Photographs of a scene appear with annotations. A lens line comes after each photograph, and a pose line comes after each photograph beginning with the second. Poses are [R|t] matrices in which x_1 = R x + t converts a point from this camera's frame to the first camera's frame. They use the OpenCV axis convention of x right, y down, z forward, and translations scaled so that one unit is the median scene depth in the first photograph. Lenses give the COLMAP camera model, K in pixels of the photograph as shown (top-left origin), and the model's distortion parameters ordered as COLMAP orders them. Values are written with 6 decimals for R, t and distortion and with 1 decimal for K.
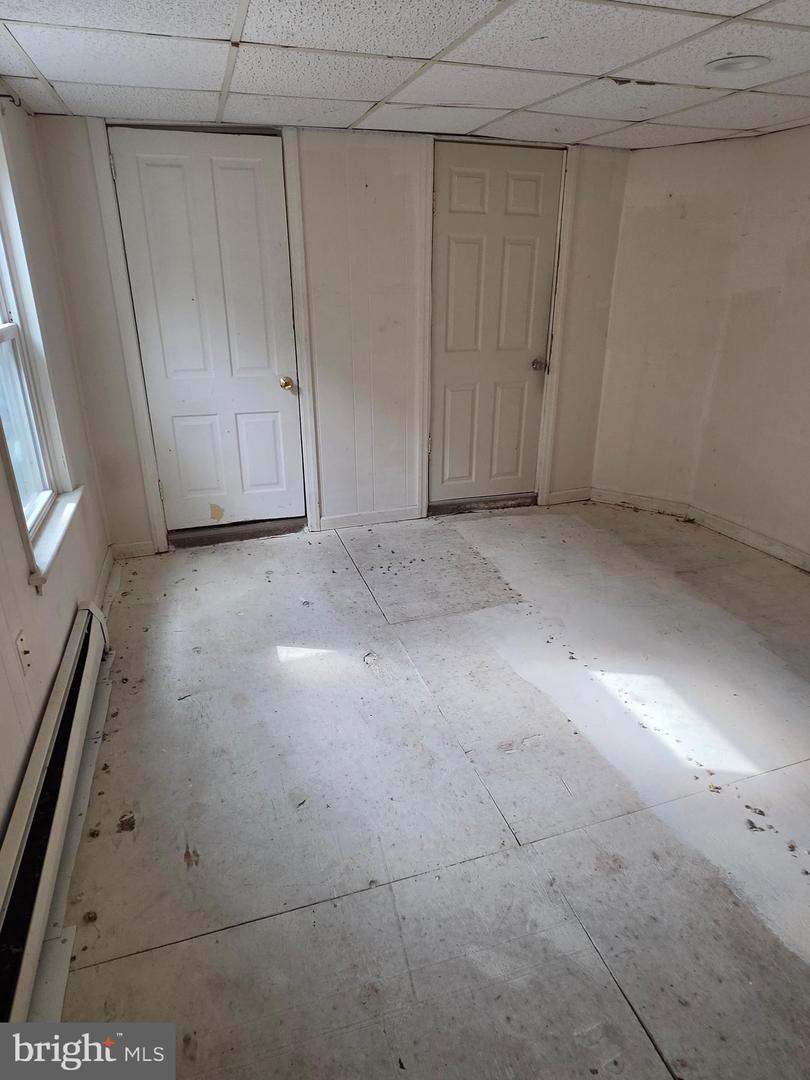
lens RADIAL K [[631.9, 0, 407.5], [0, 631.9, 531.2], [0, 0, 1]] dist [-0.001072, -0.001483]
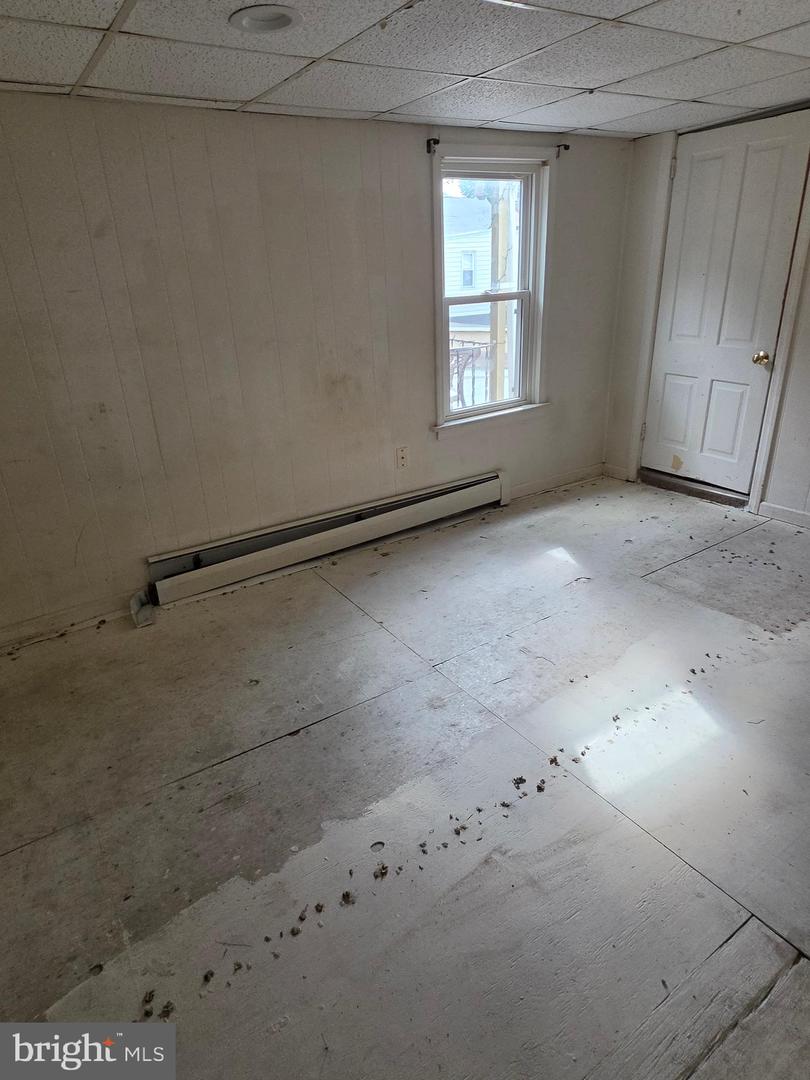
lens RADIAL K [[631.9, 0, 407.5], [0, 631.9, 531.2], [0, 0, 1]] dist [-0.001072, -0.001483]
pose [[0.275381, 0.361449, -0.890798, 0.656801], [-0.322786, 0.907595, 0.268479, -0.071832], [0.905525, 0.213603, 0.366604, 0.177771]]
